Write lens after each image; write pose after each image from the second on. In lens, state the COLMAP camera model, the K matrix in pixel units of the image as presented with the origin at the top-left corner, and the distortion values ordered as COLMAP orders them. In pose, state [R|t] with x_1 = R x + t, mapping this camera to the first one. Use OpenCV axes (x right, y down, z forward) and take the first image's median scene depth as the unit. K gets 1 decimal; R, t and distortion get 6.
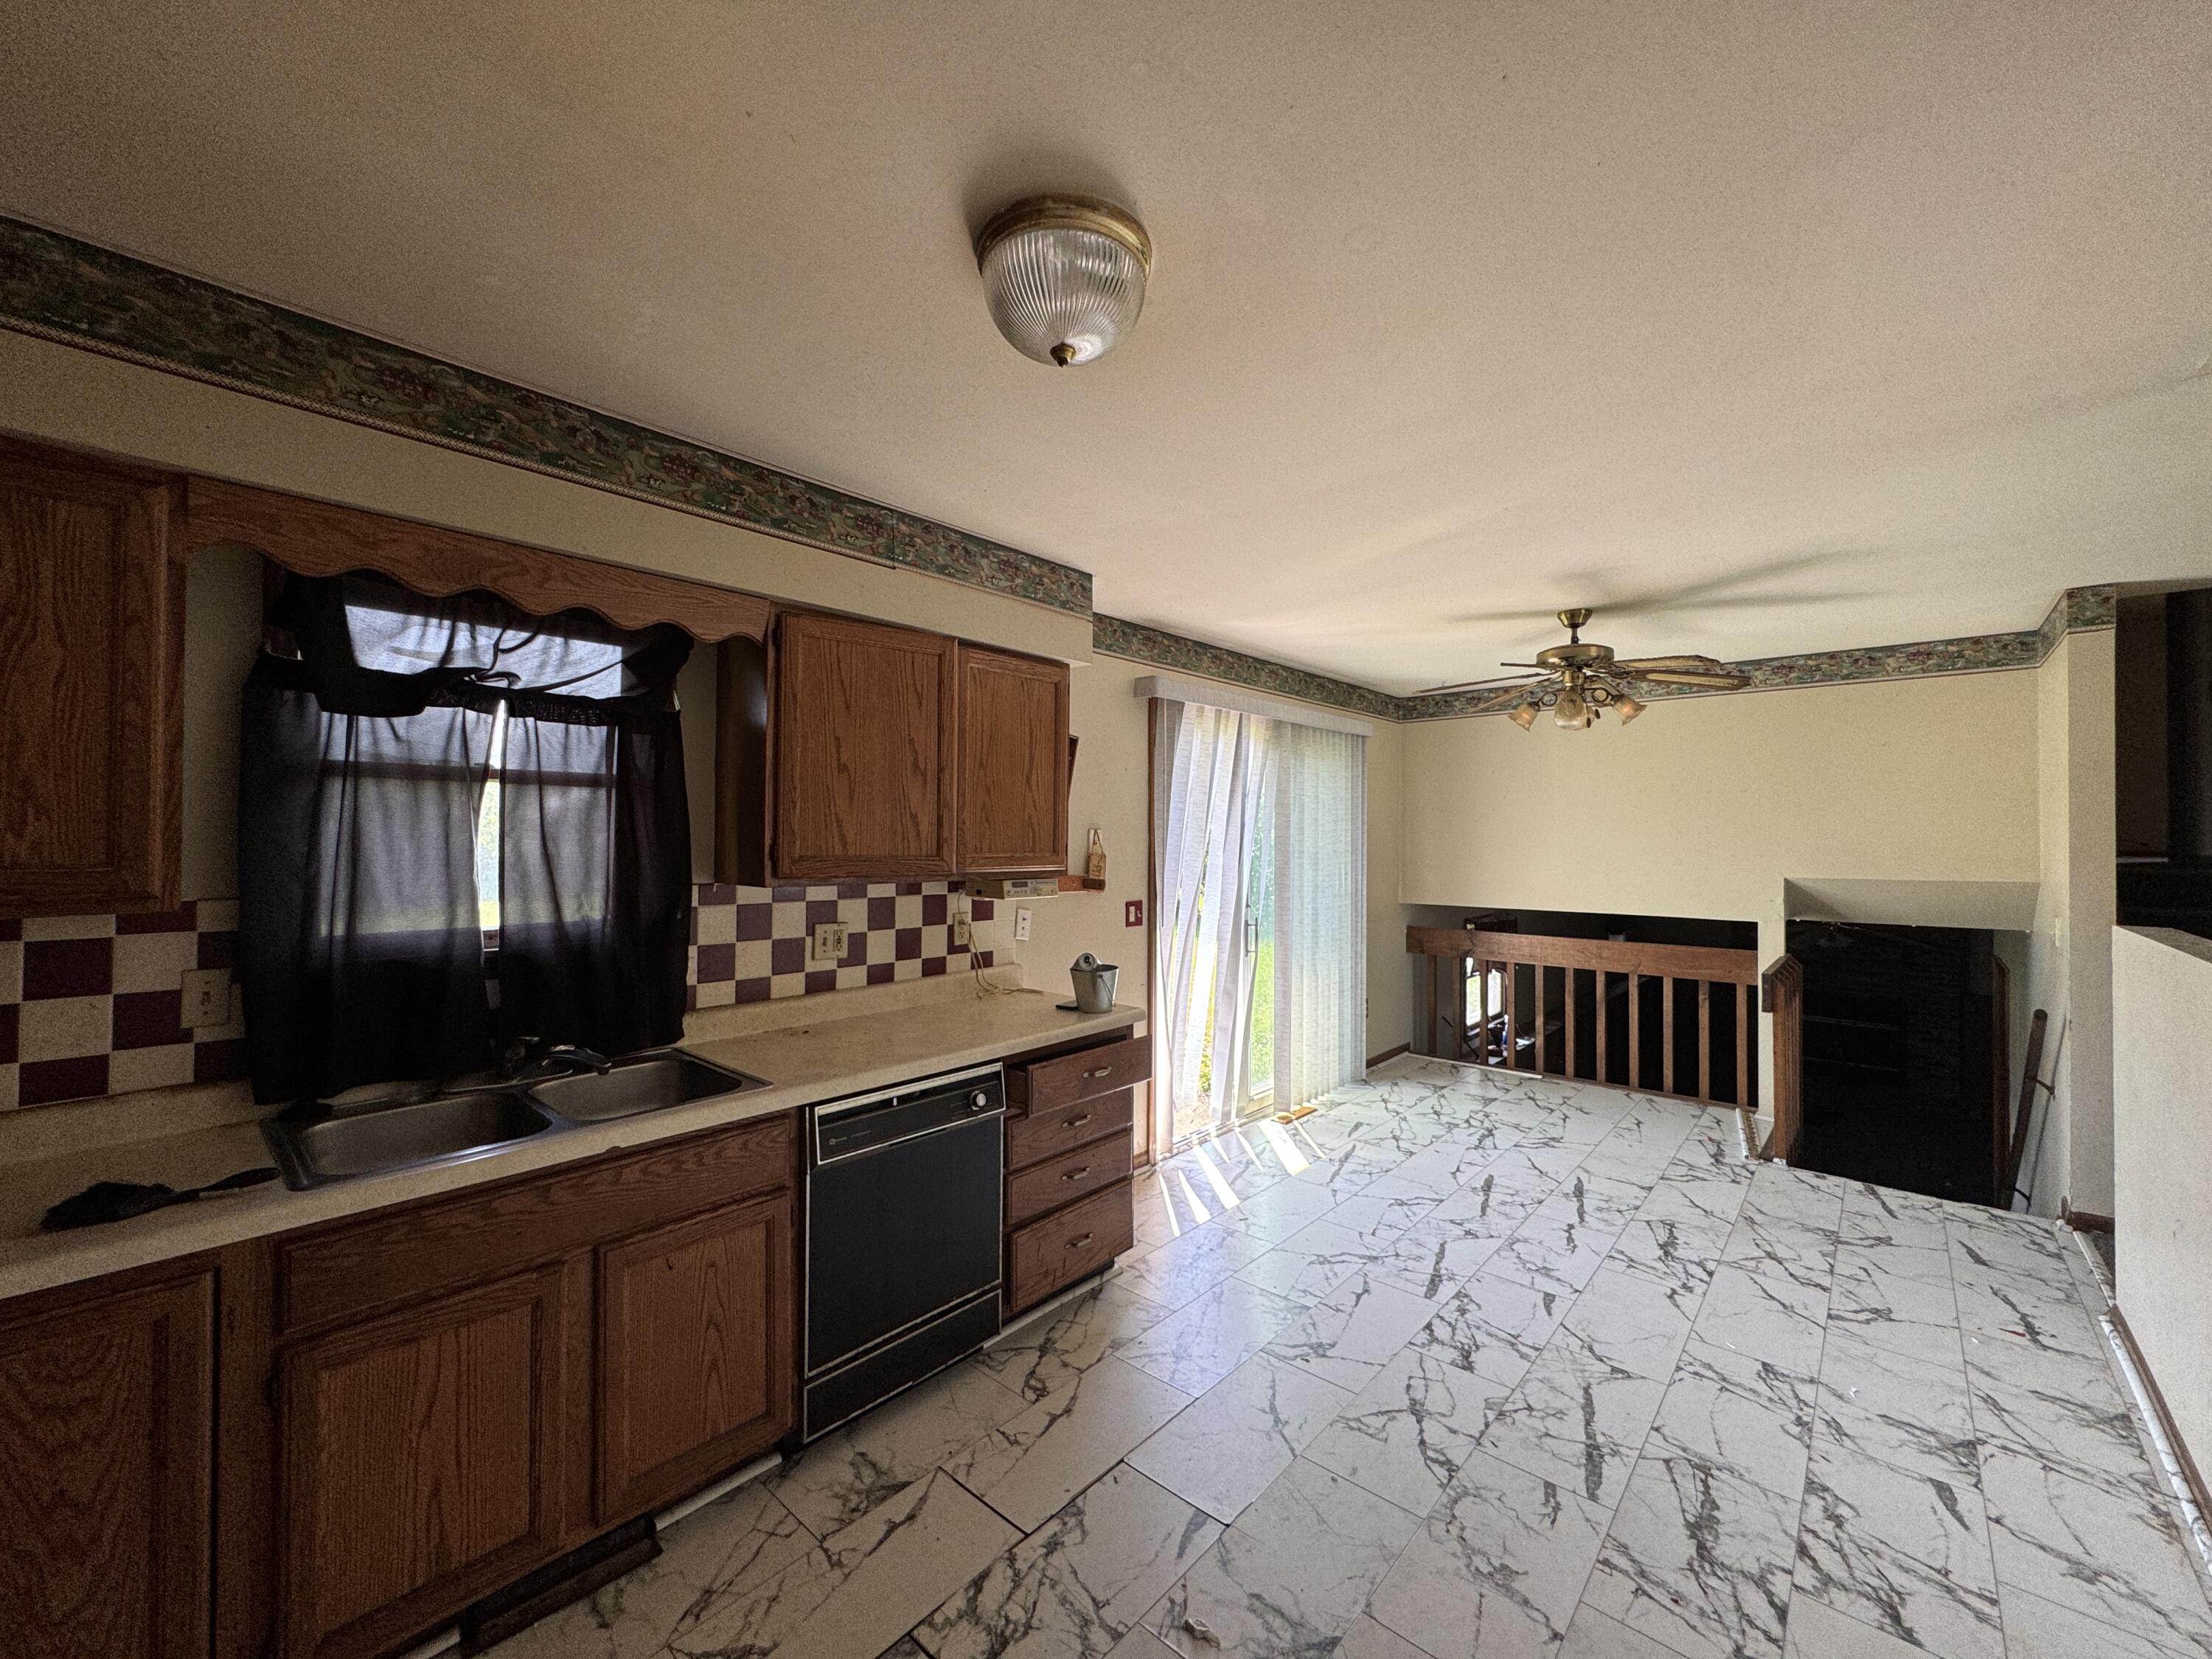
lens RADIAL K [[881.5, 0, 1108.5], [0, 881.5, 828.7], [0, 0, 1]] dist [-0.002570, 0.000374]
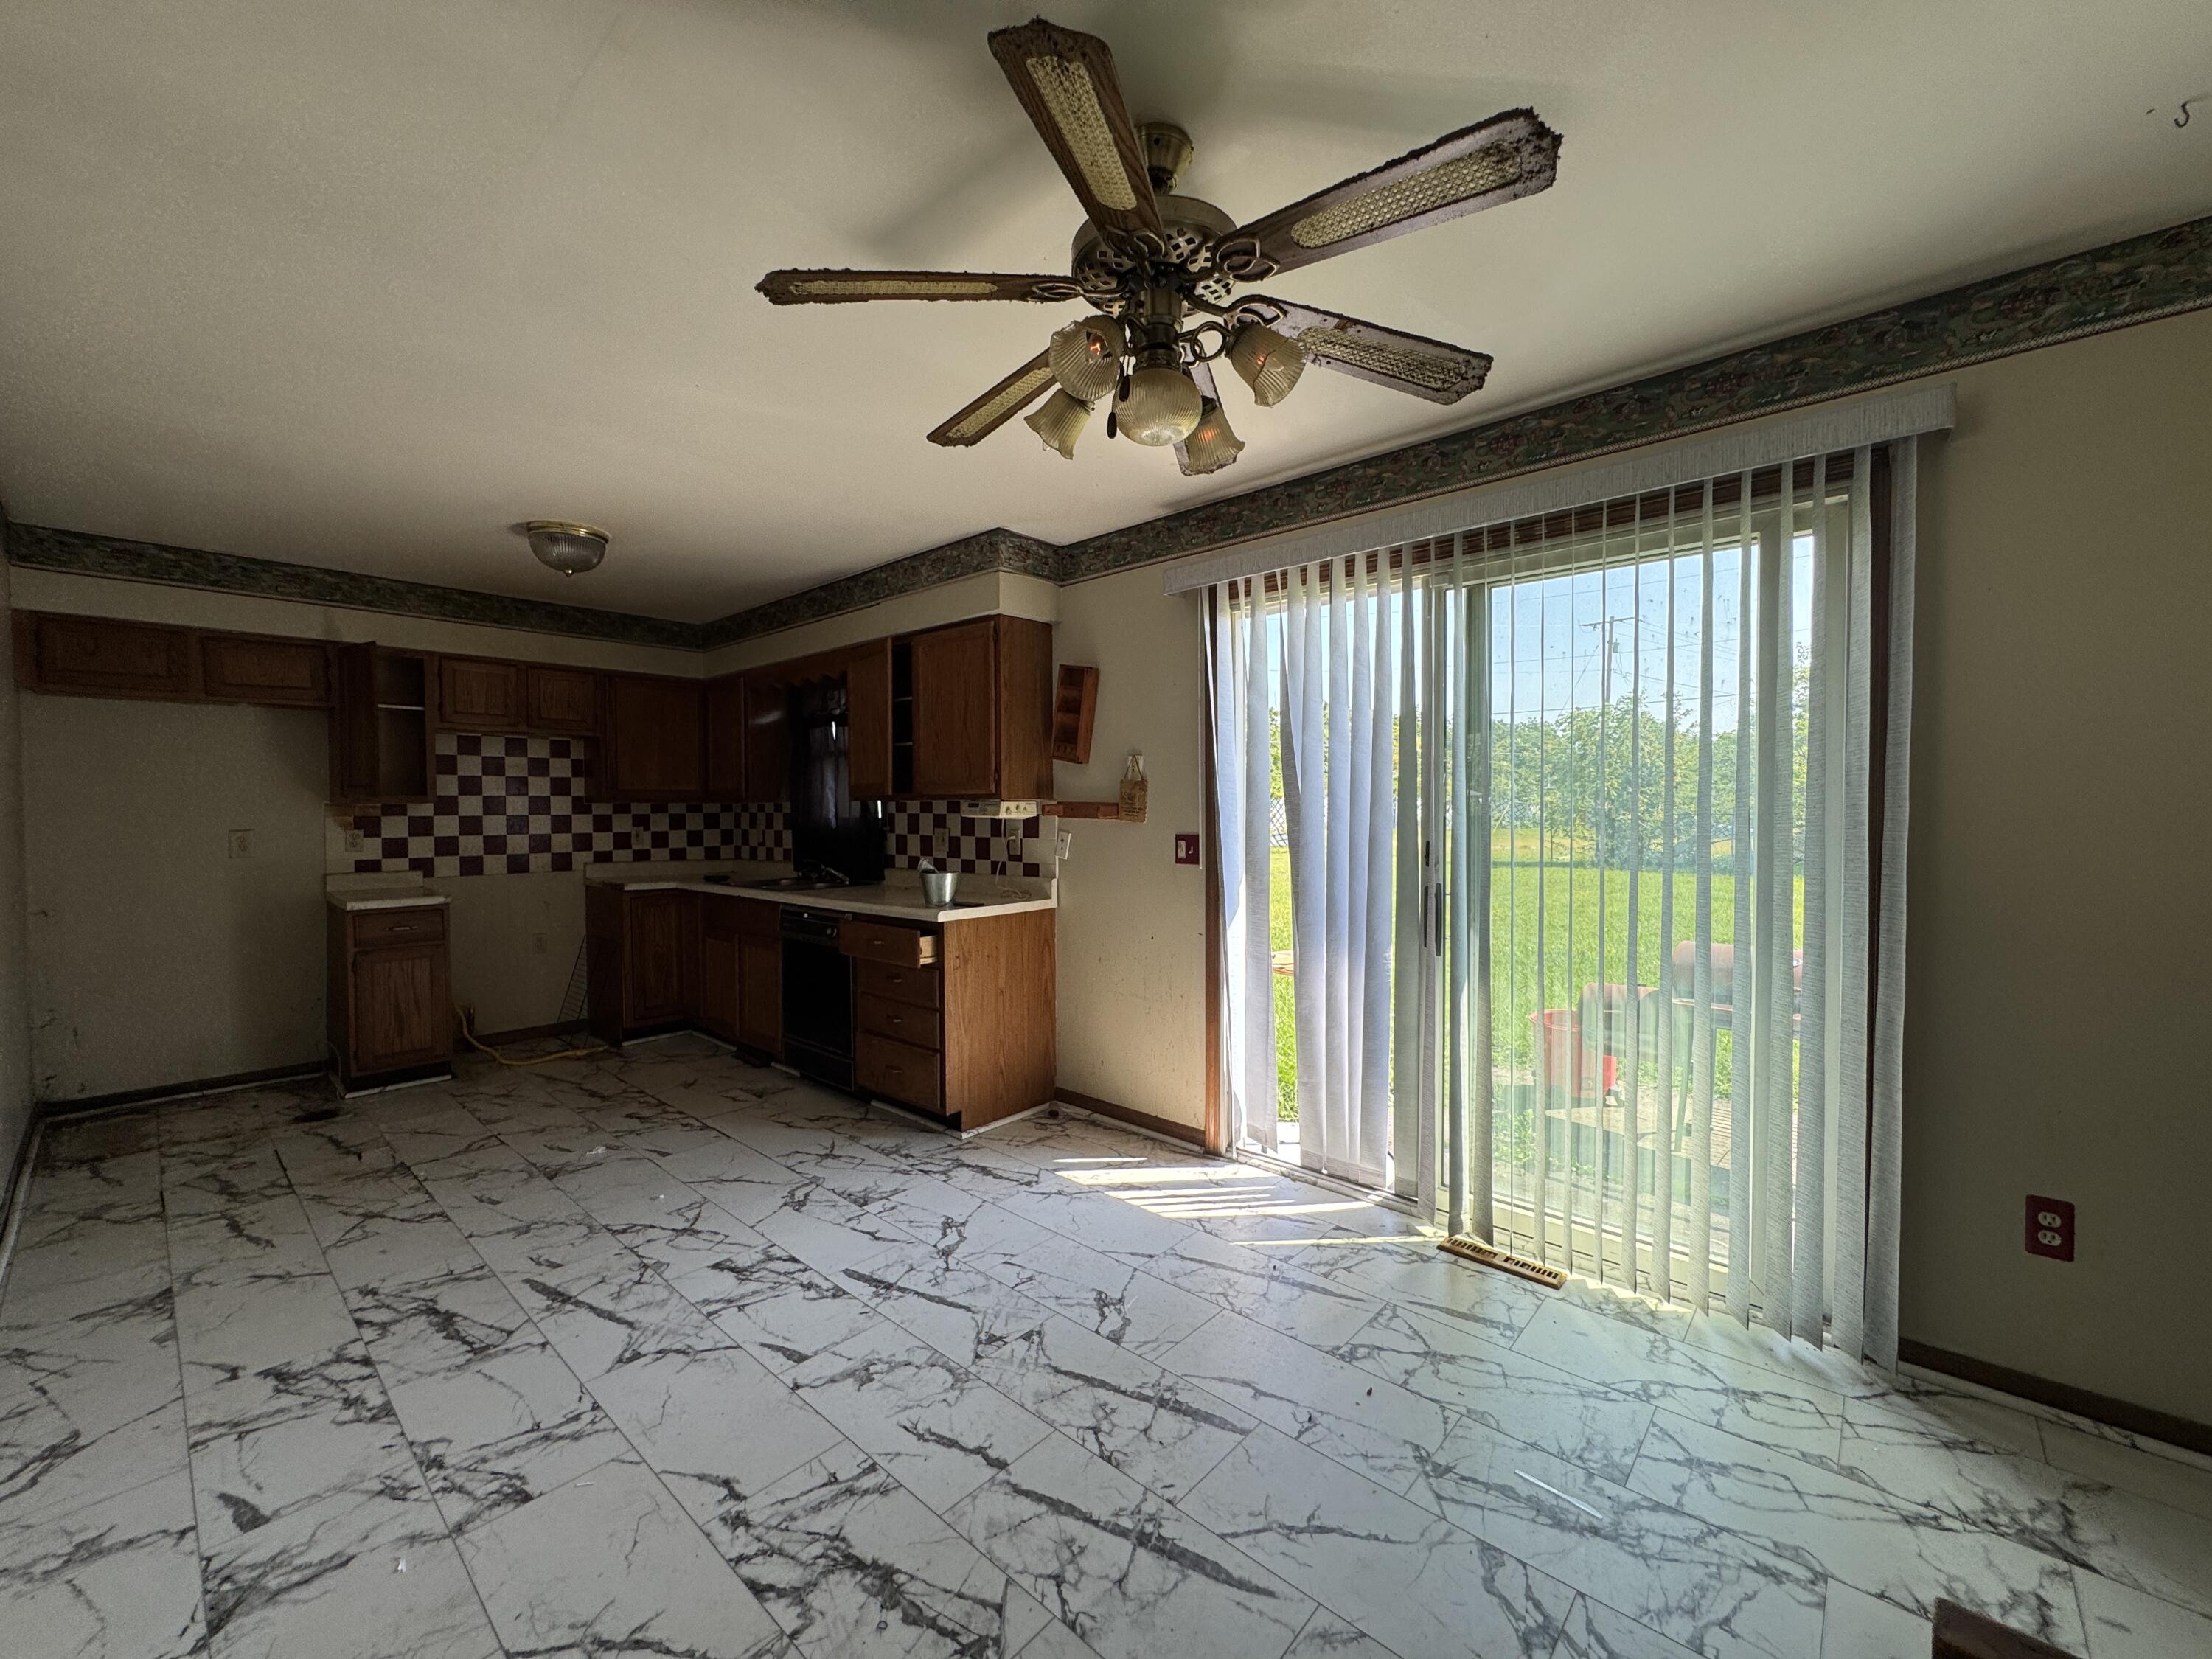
lens RADIAL K [[881.5, 0, 1103.6], [0, 881.5, 826.7], [0, 0, 1]] dist [-0.002570, 0.000374]
pose [[-0.004956, 0.017580, -0.999833, 1.478094], [0.013986, 0.999749, 0.017509, 0.095551], [0.999890, -0.013896, -0.005201, 1.524299]]
